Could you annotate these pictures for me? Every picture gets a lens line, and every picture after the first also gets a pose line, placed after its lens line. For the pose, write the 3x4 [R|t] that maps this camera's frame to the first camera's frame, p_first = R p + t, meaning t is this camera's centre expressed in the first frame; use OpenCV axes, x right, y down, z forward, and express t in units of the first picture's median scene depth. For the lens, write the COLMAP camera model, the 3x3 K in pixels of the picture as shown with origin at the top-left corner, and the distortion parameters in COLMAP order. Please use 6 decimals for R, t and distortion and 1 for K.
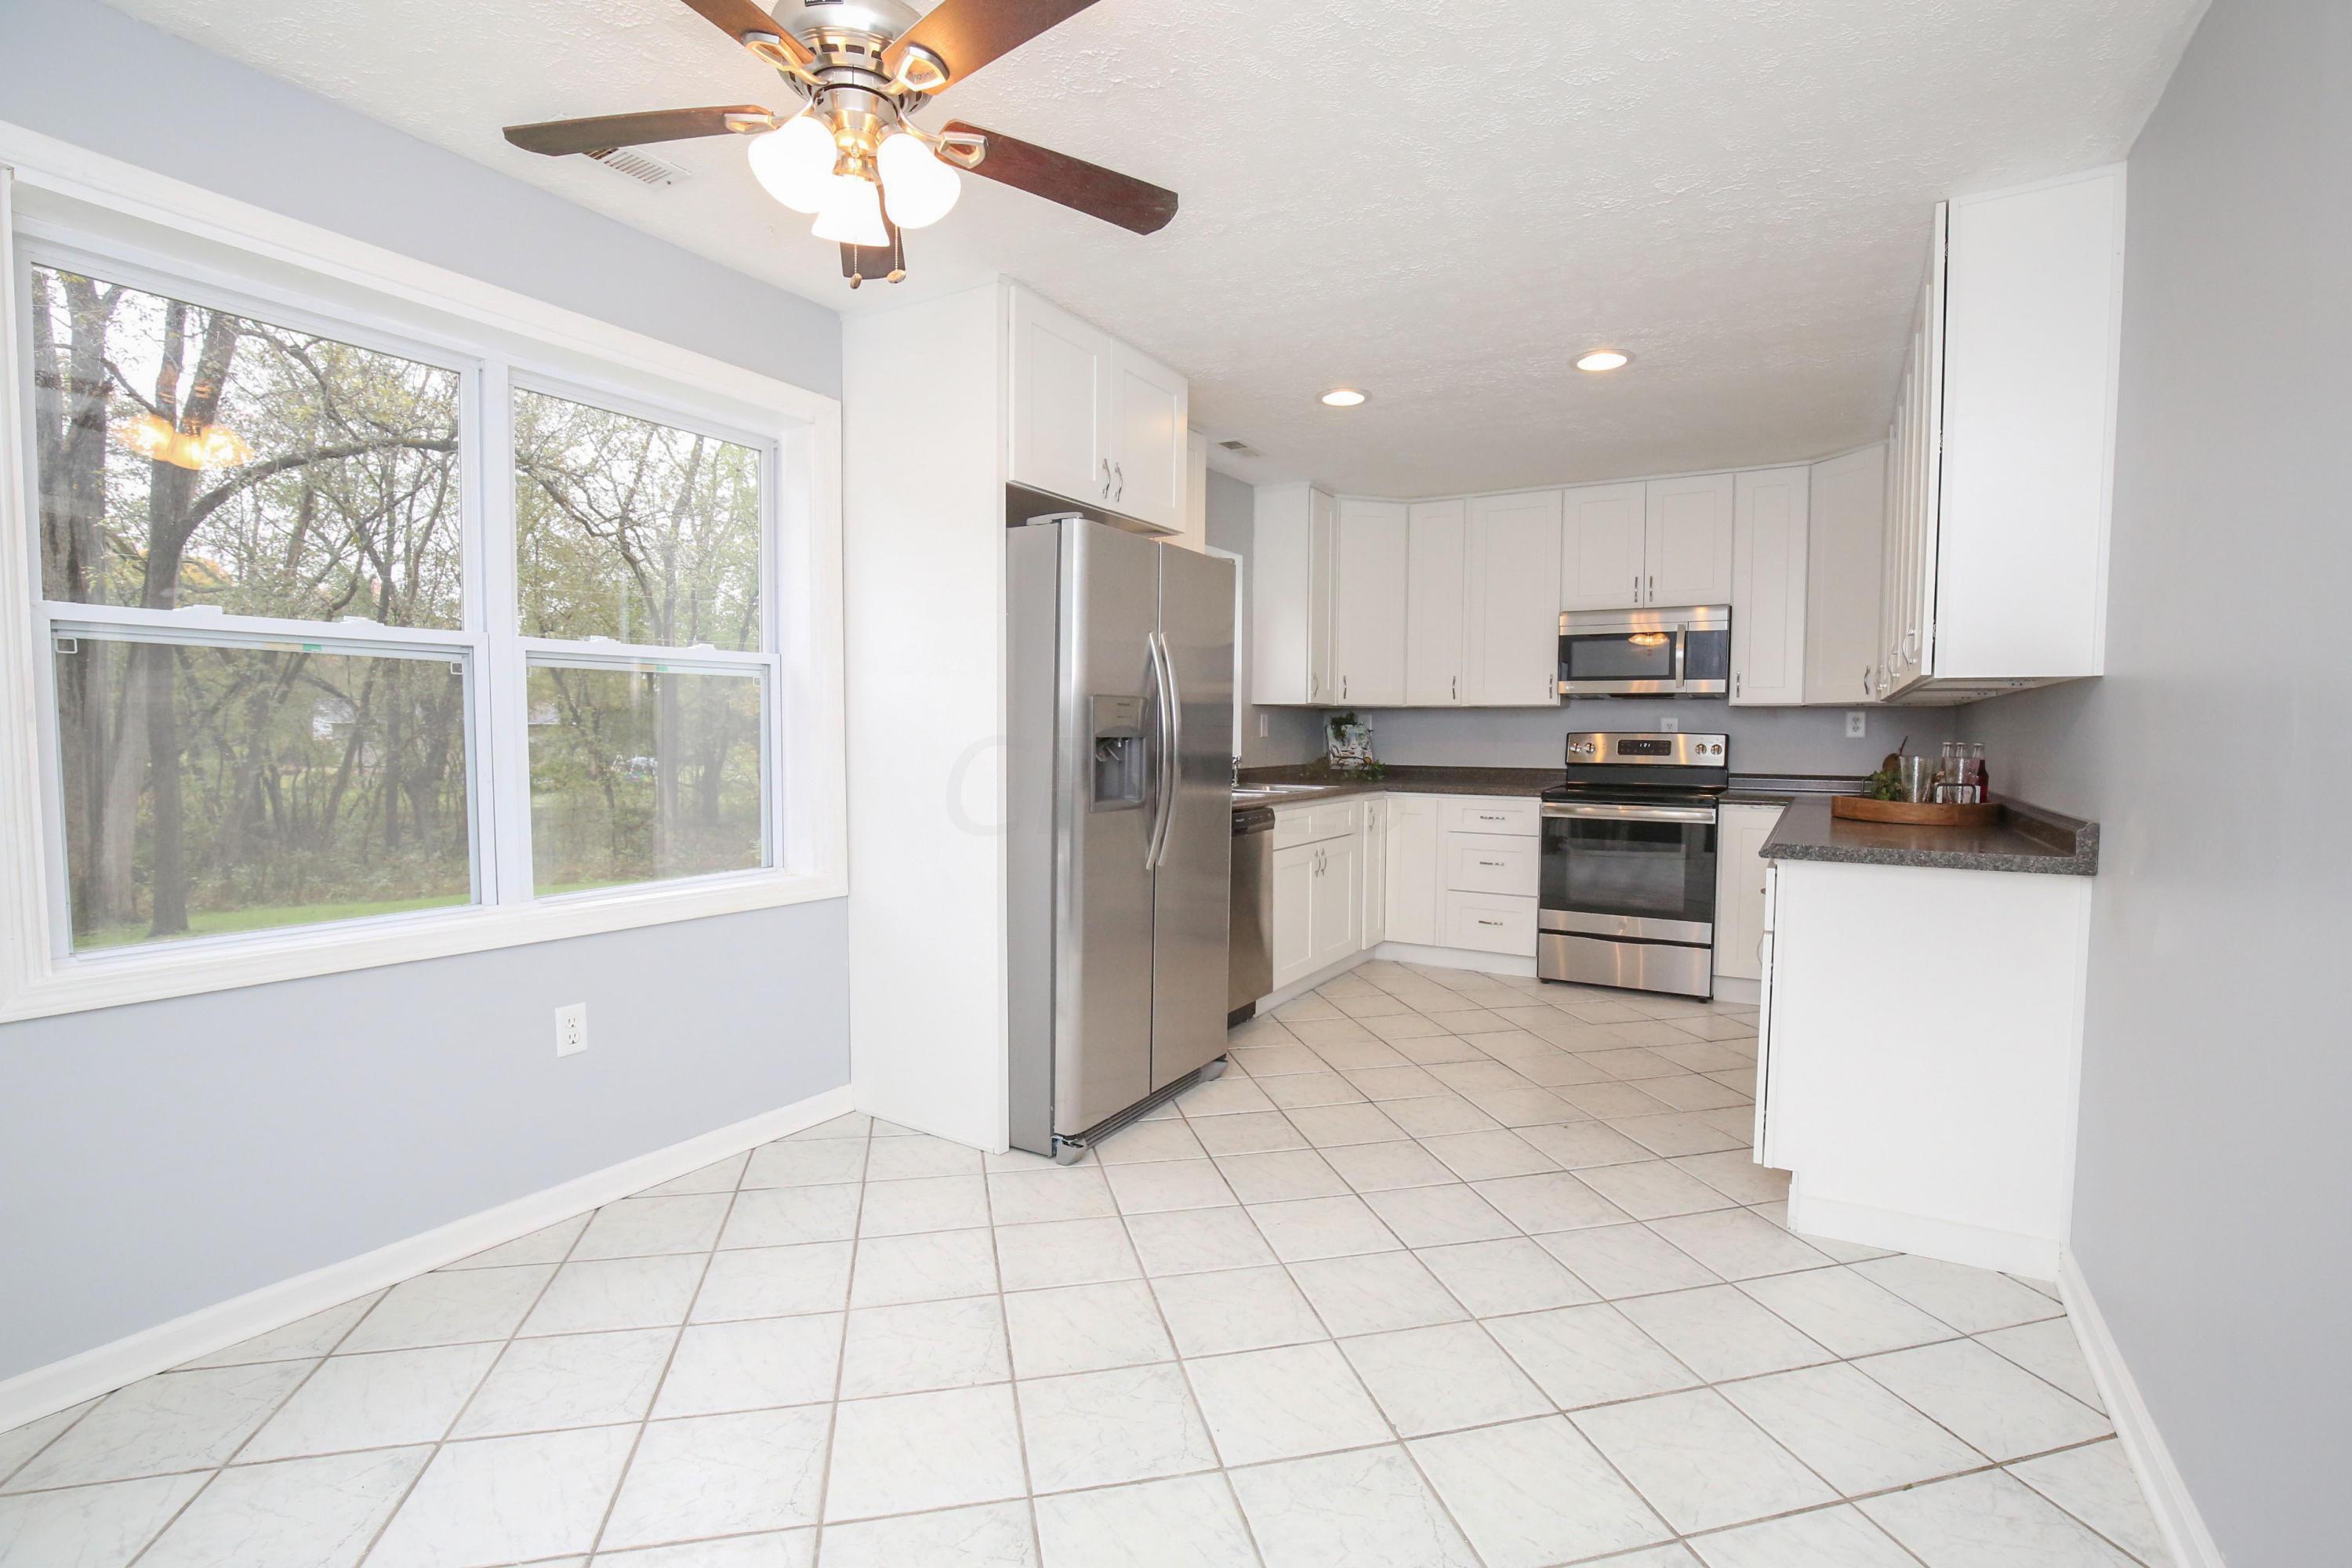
lens RADIAL K [[1091.0, 0, 1176.0], [0, 1091.0, 784.0], [0, 0, 1]] dist [-0.030170, -0.000471]
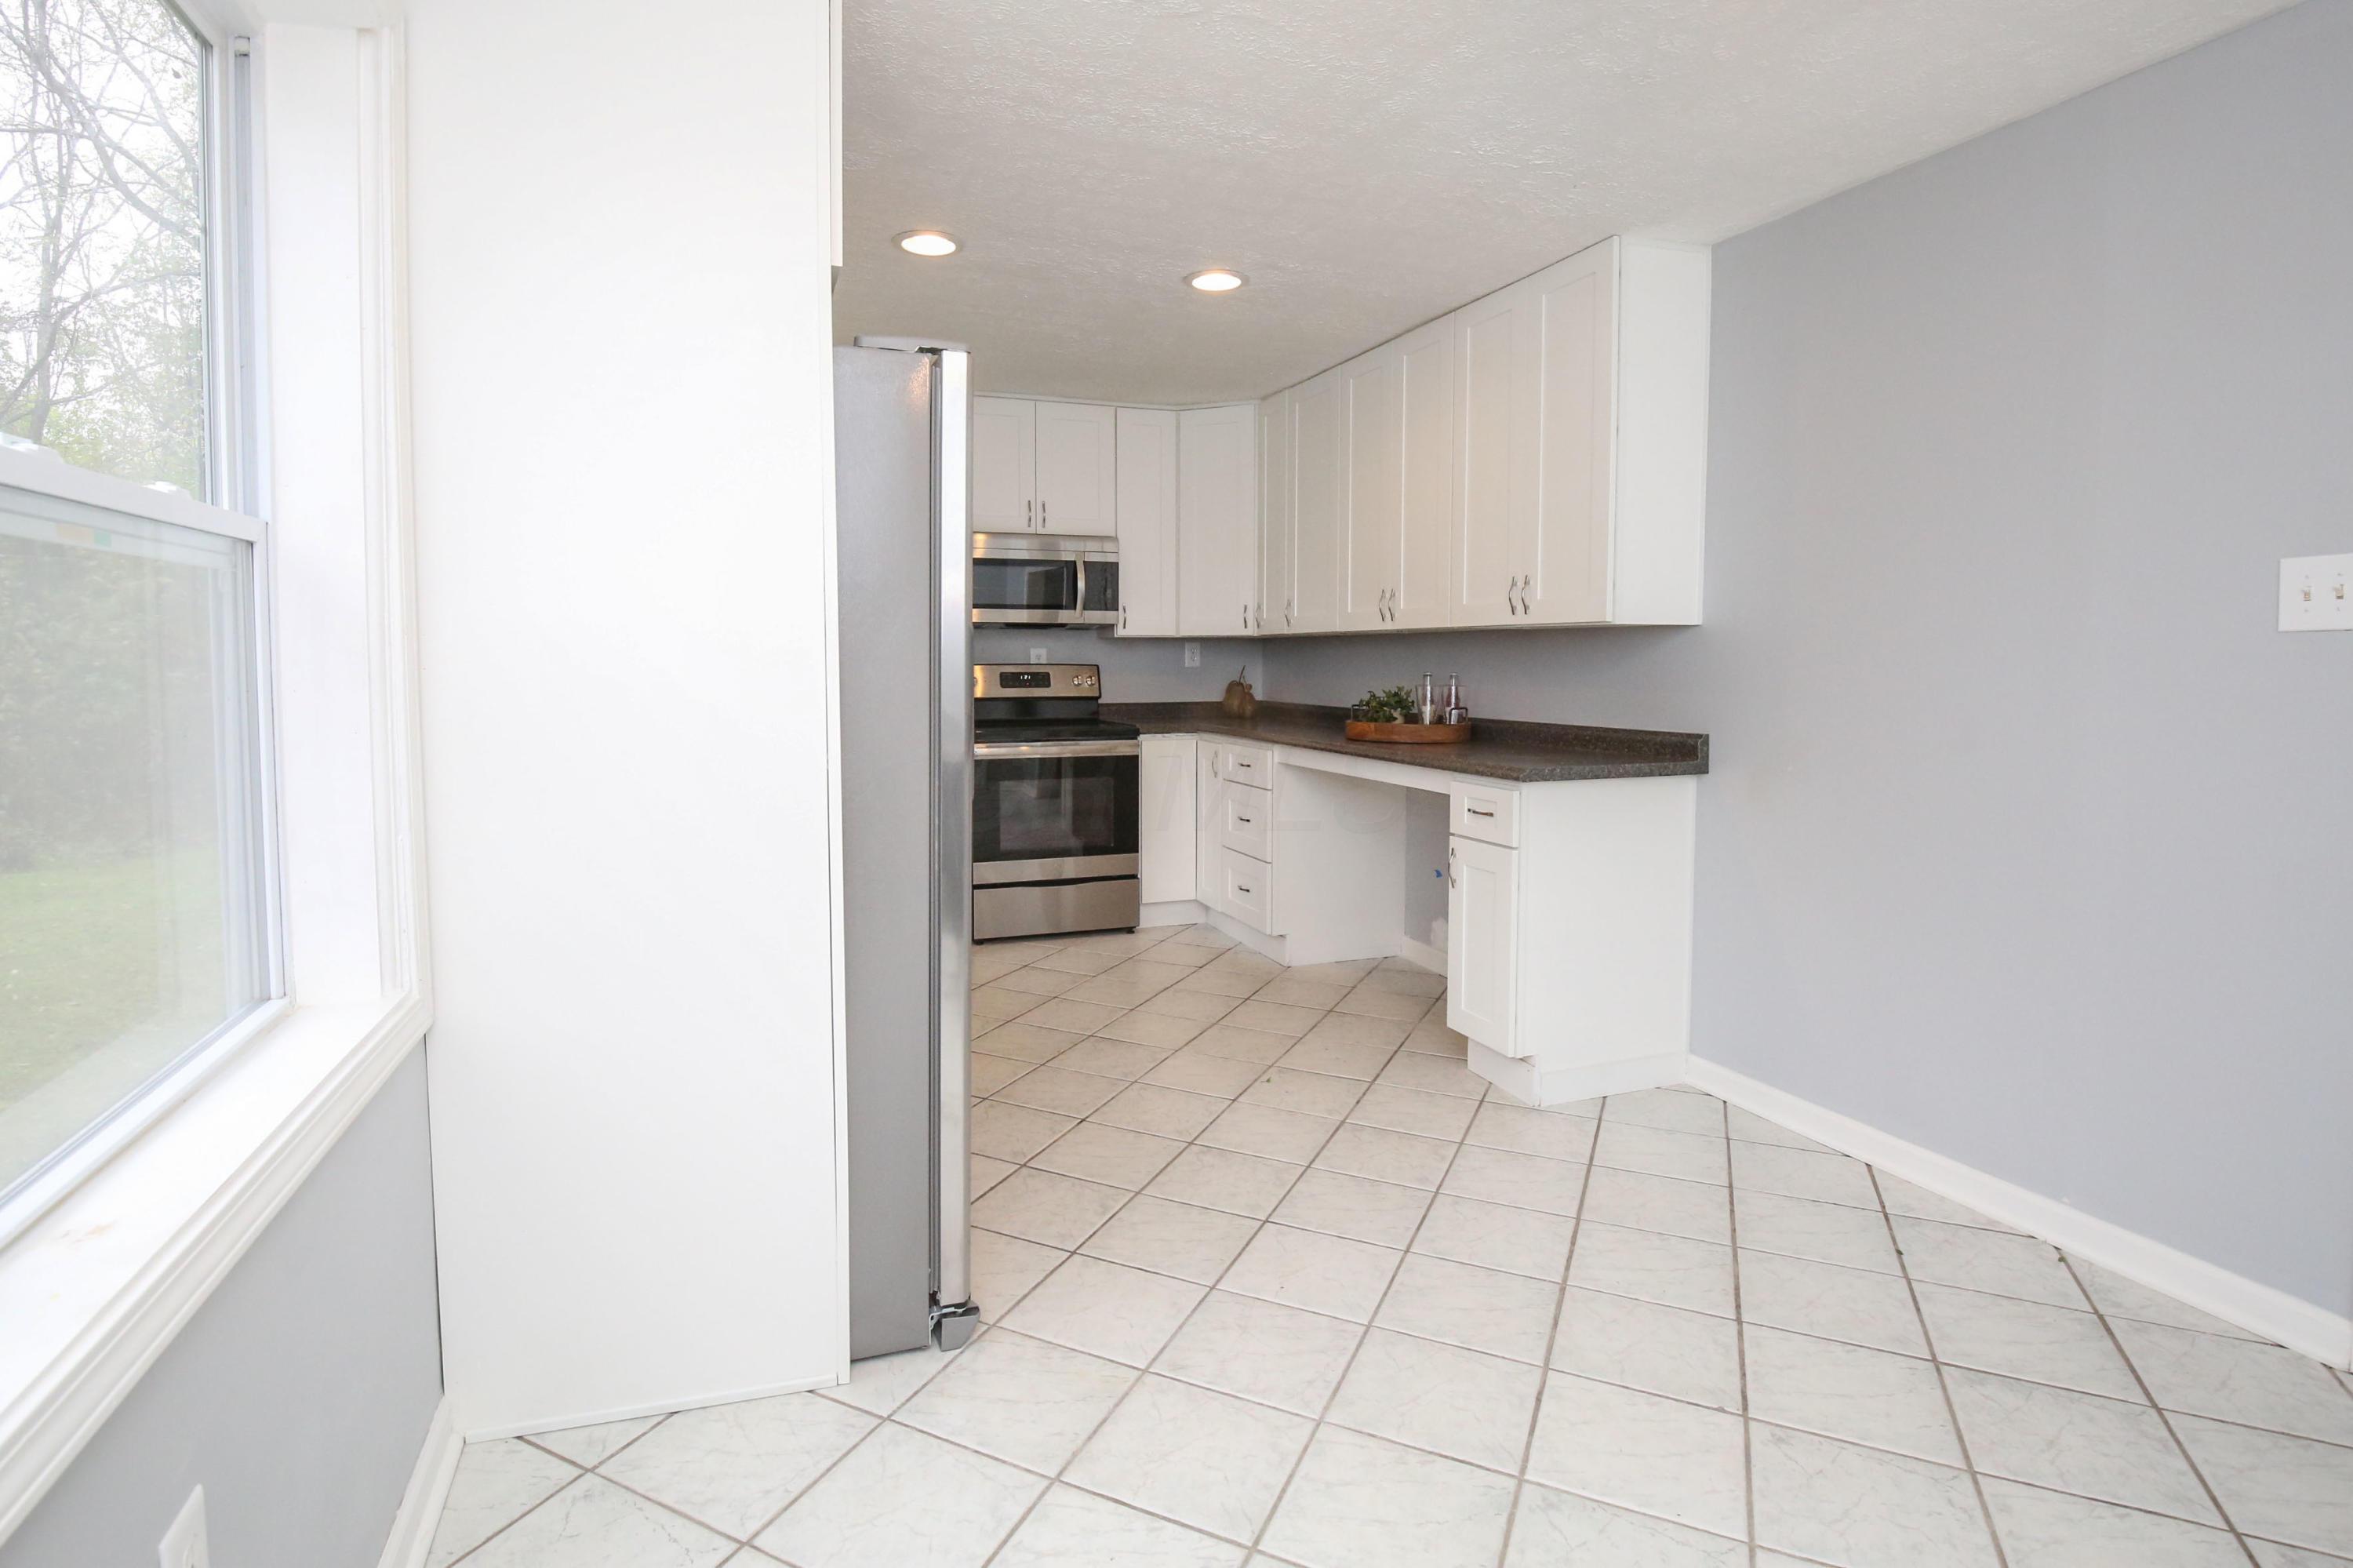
lens RADIAL K [[1191.2, 0, 1181.2], [0, 1191.2, 699.8], [0, 0, 1]] dist [-0.034792, -0.000748]
pose [[0.625650, -0.032647, 0.779420, -0.335935], [0.040520, 0.999135, 0.009324, -0.022688], [-0.779051, 0.025749, 0.626432, 0.268882]]
